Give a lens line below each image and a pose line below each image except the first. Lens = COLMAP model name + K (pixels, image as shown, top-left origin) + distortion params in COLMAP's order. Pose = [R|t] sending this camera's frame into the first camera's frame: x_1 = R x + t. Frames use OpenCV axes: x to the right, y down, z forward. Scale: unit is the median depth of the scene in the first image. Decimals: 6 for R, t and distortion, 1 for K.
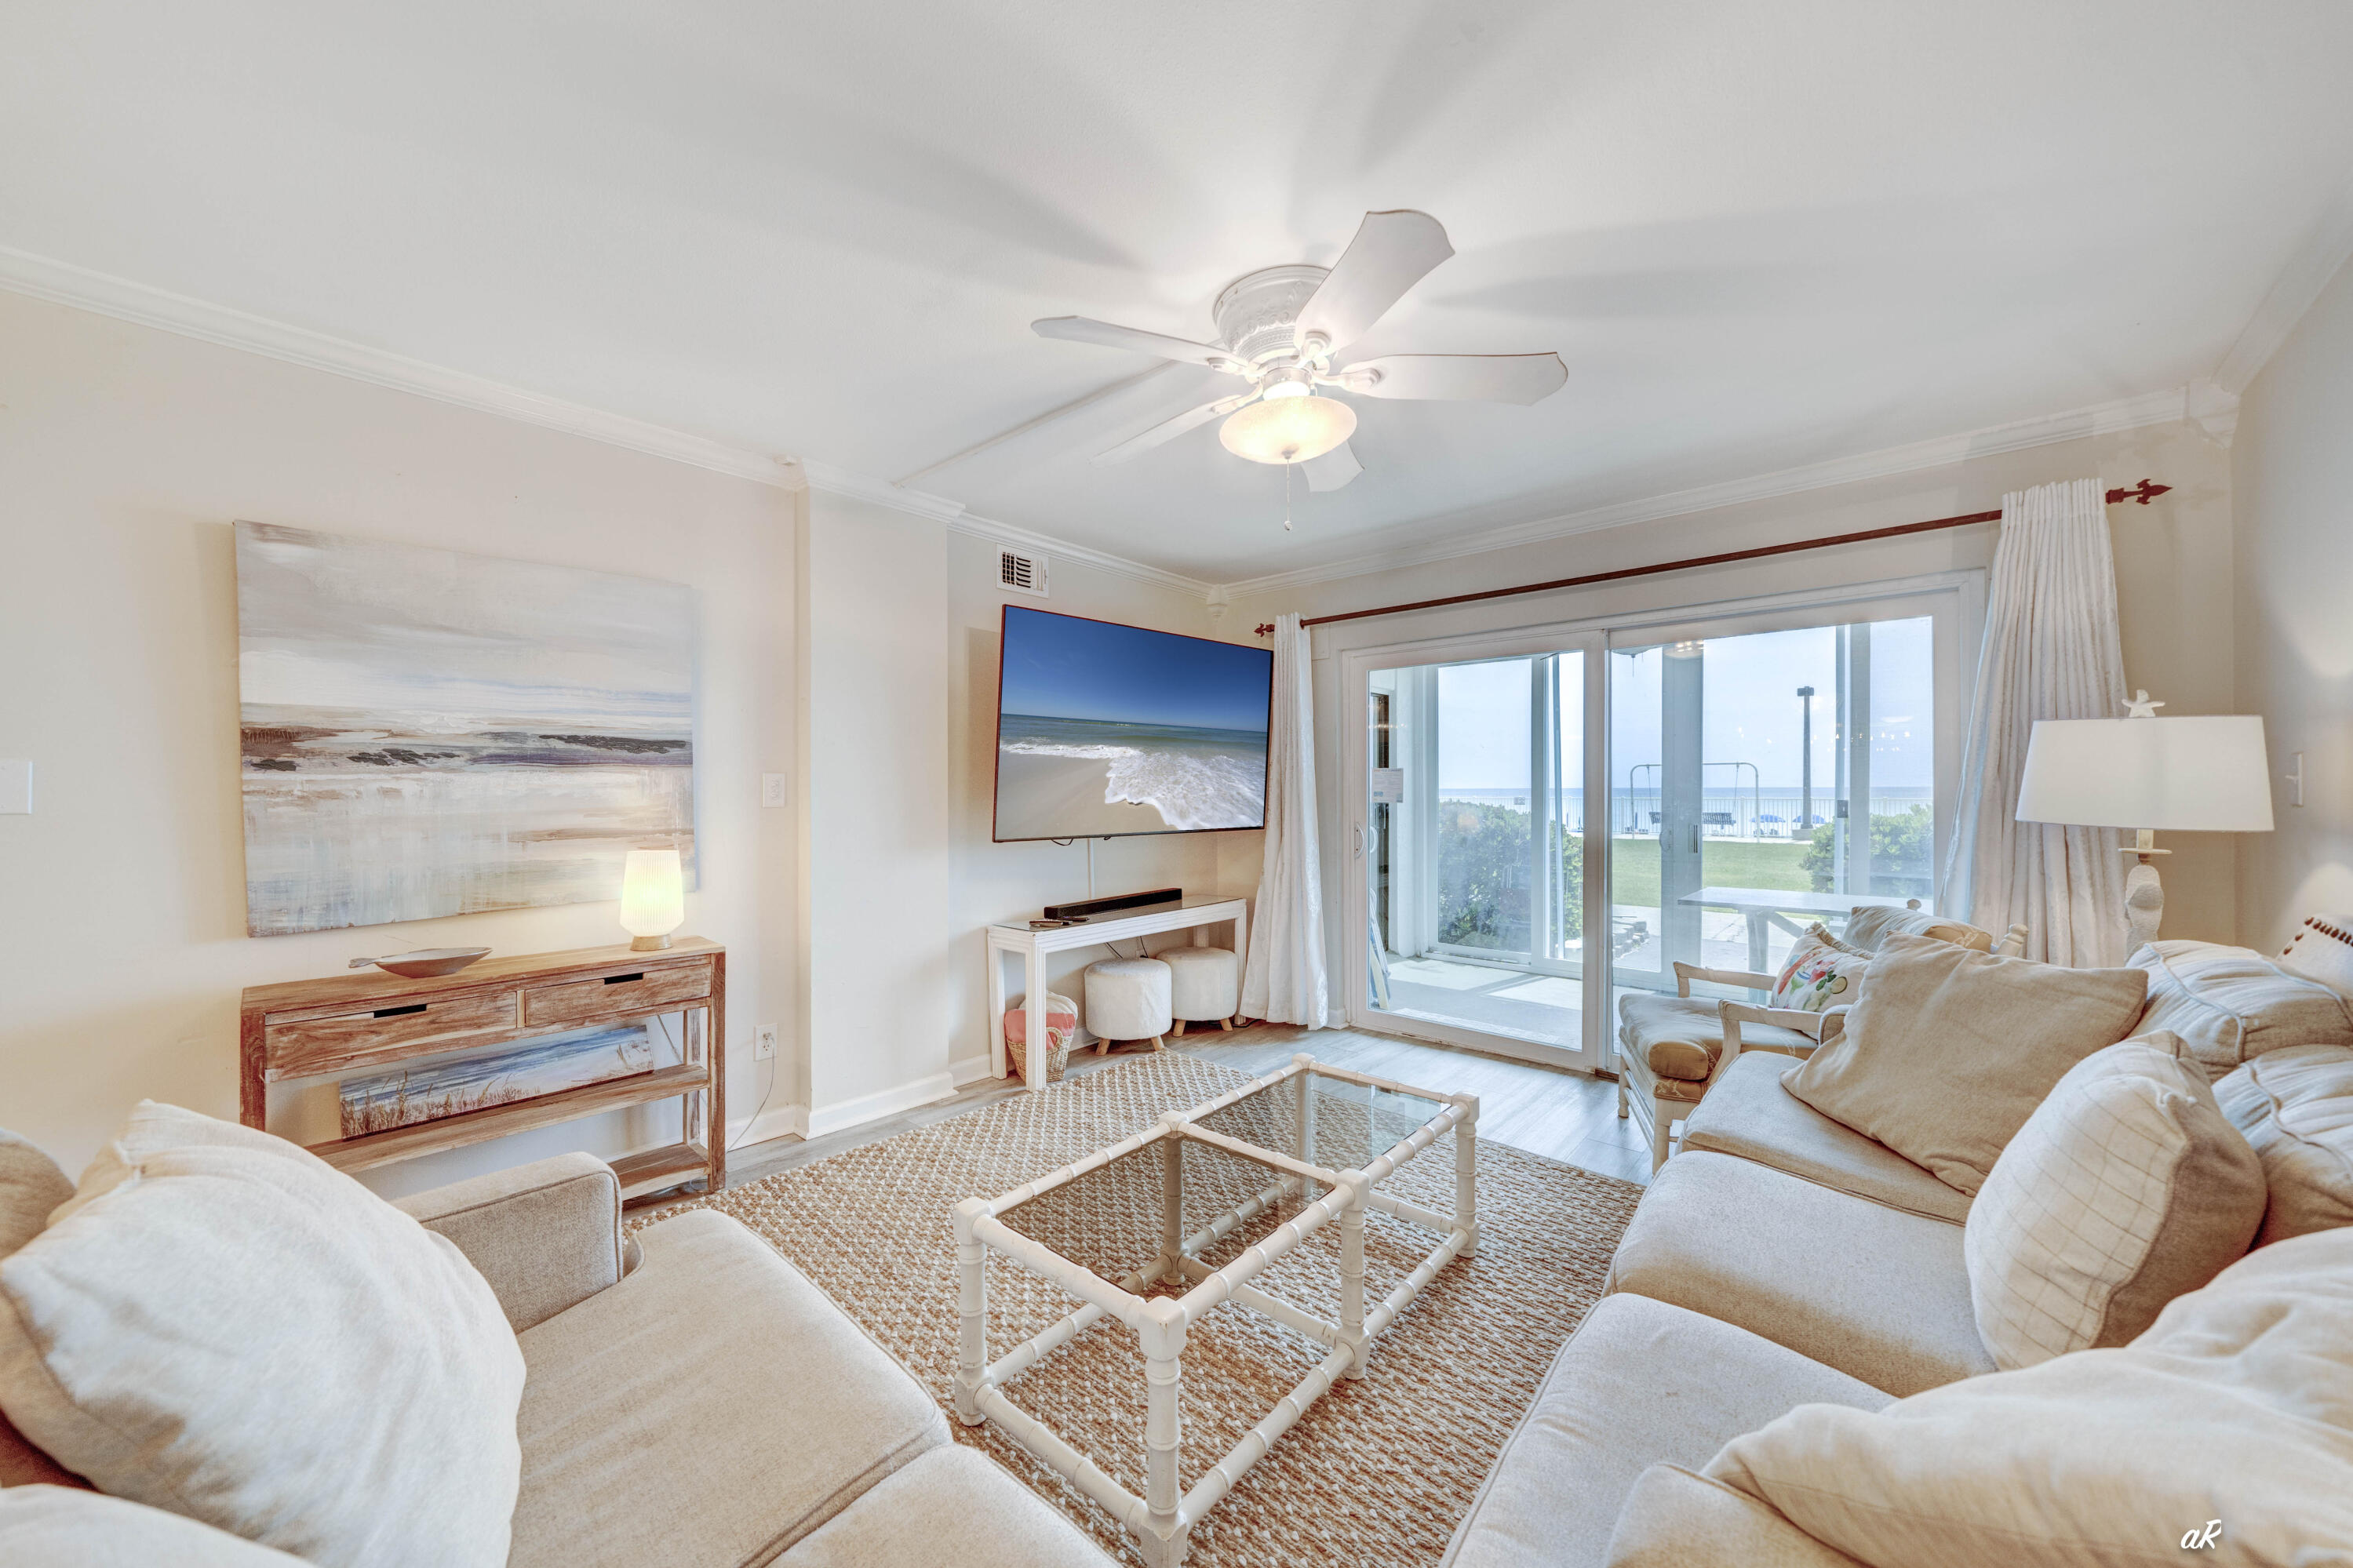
lens RADIAL K [[833.1, 0, 1176.5], [0, 833.1, 784.0], [0, 0, 1]] dist [0.000284, 0.000014]
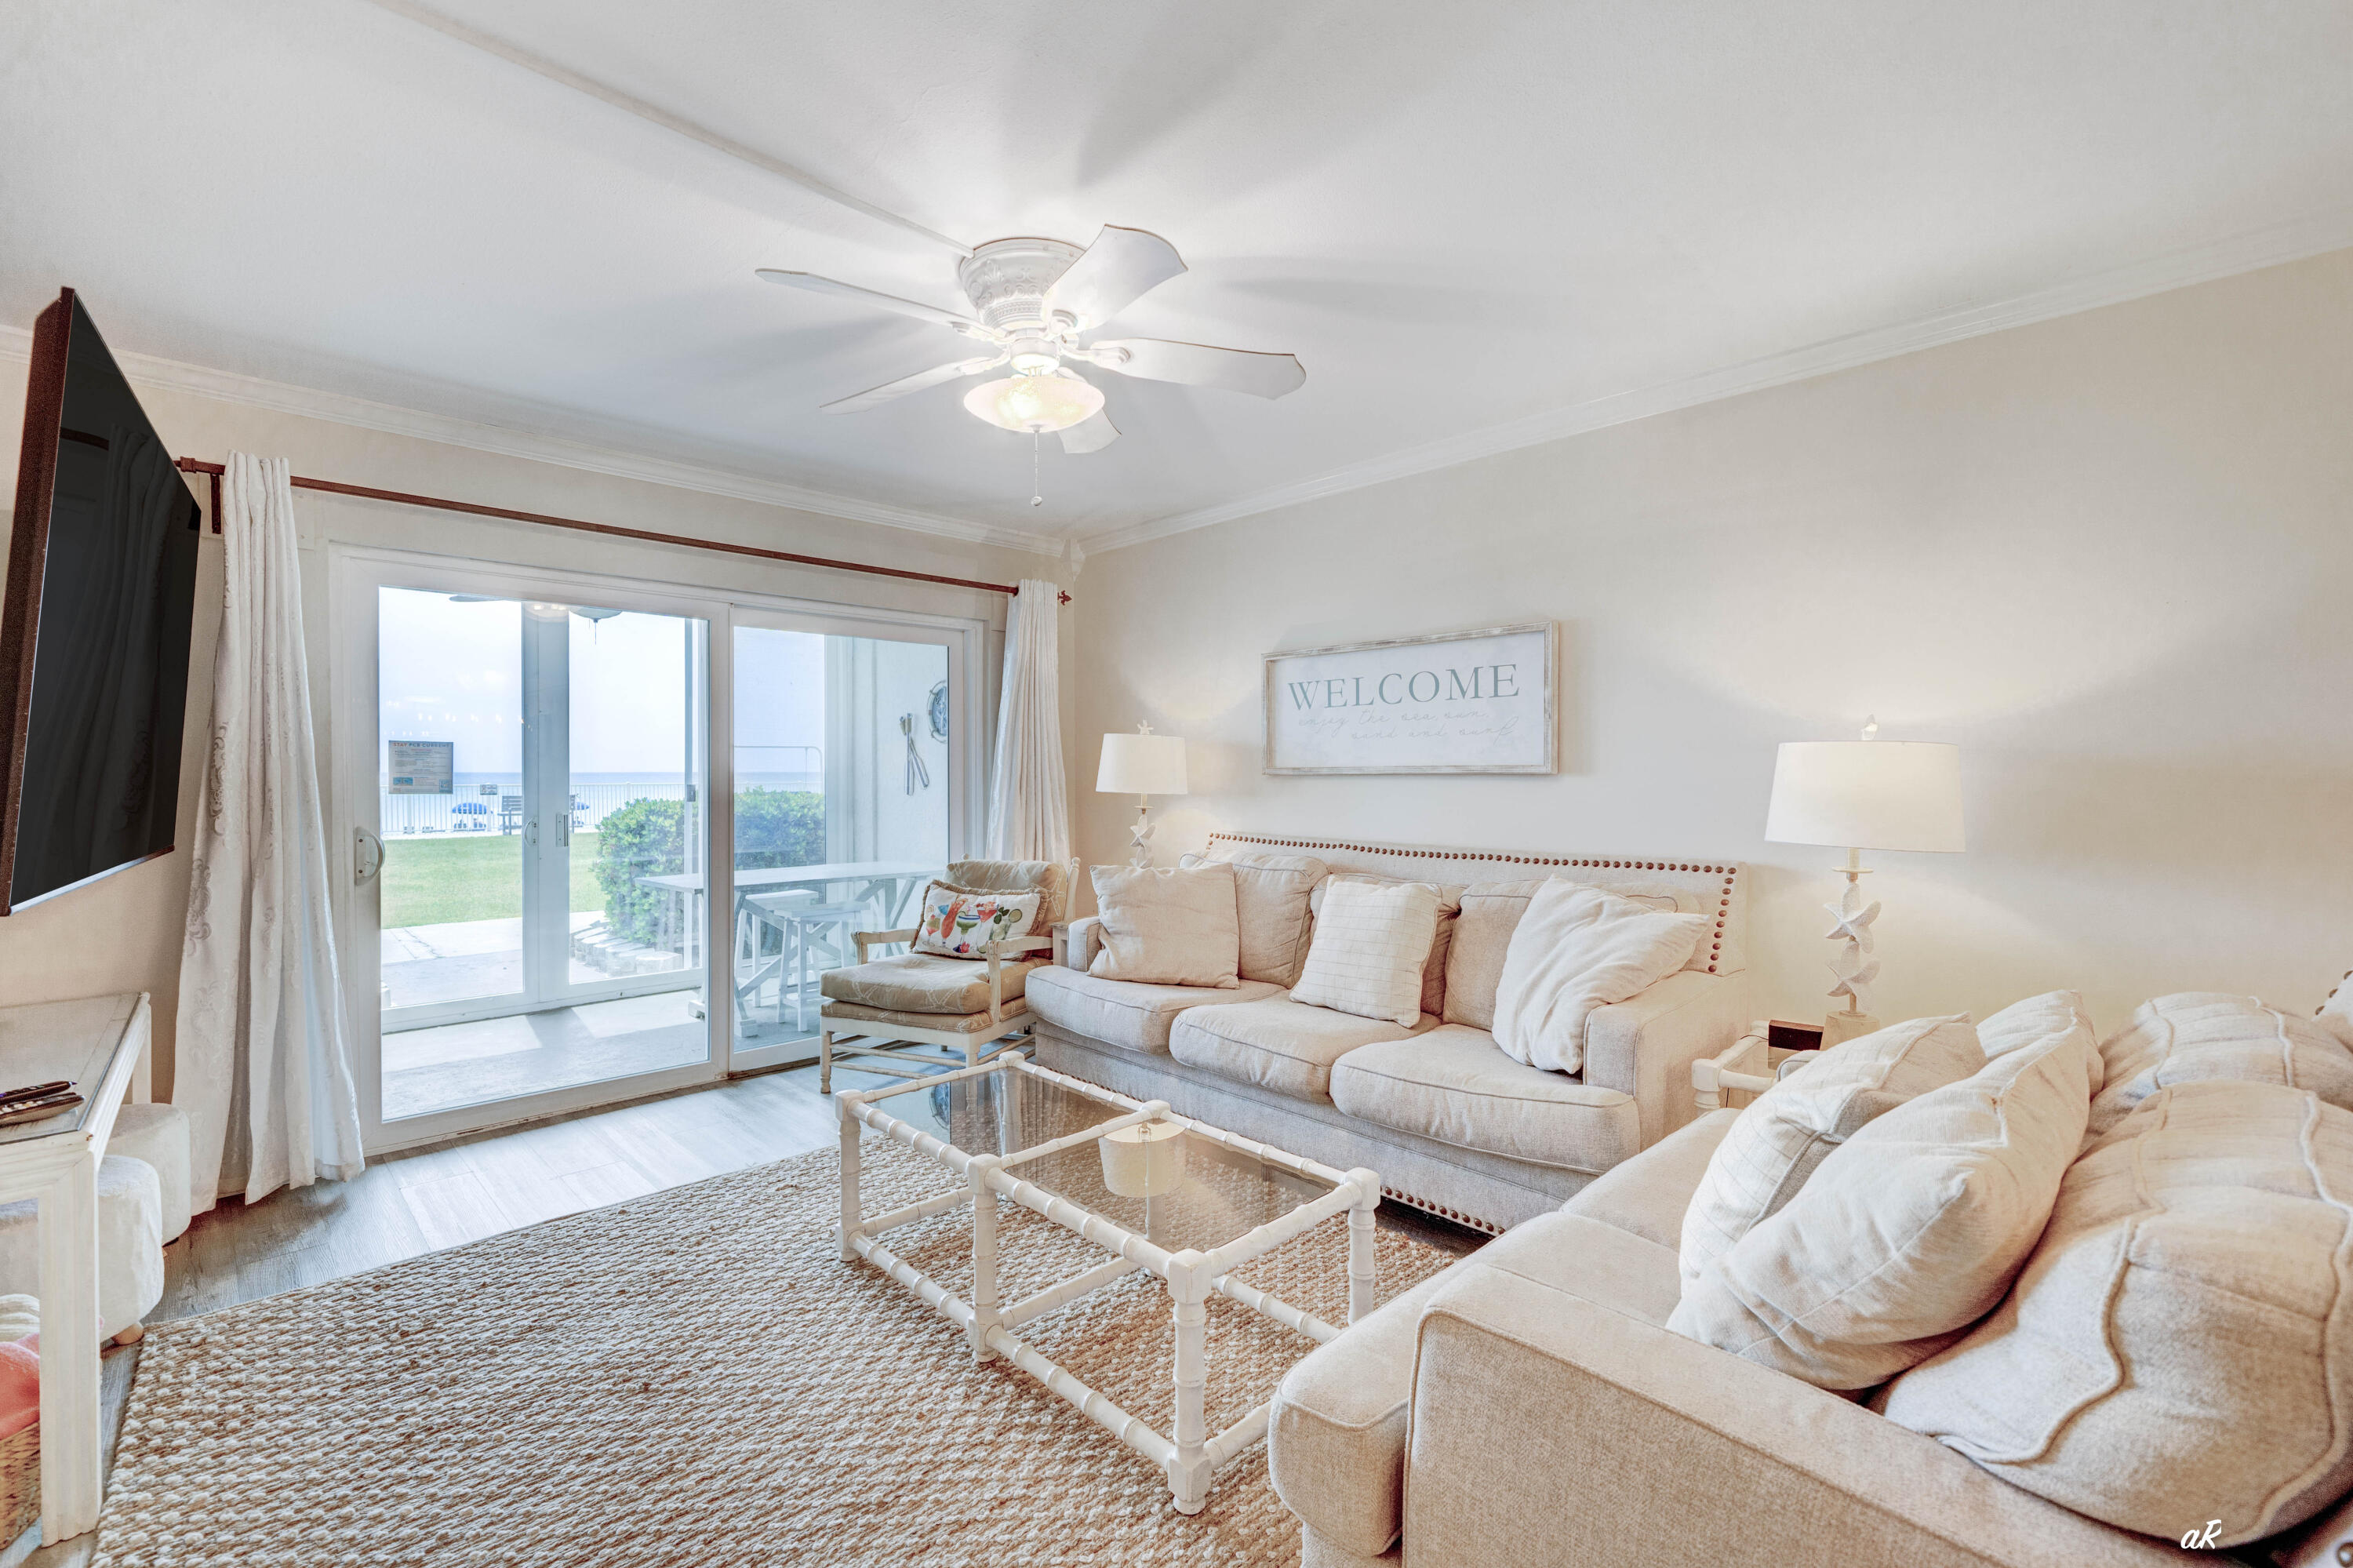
lens RADIAL K [[987.0, 0, 1176.5], [0, 987.0, 784.0], [0, 0, 1]] dist [-0.000156, -0.000009]
pose [[0.084422, -0.007870, 0.996399, -0.516247], [-0.004147, 0.999957, 0.008250, 0.006143], [-0.996421, -0.004829, 0.084386, 0.379718]]
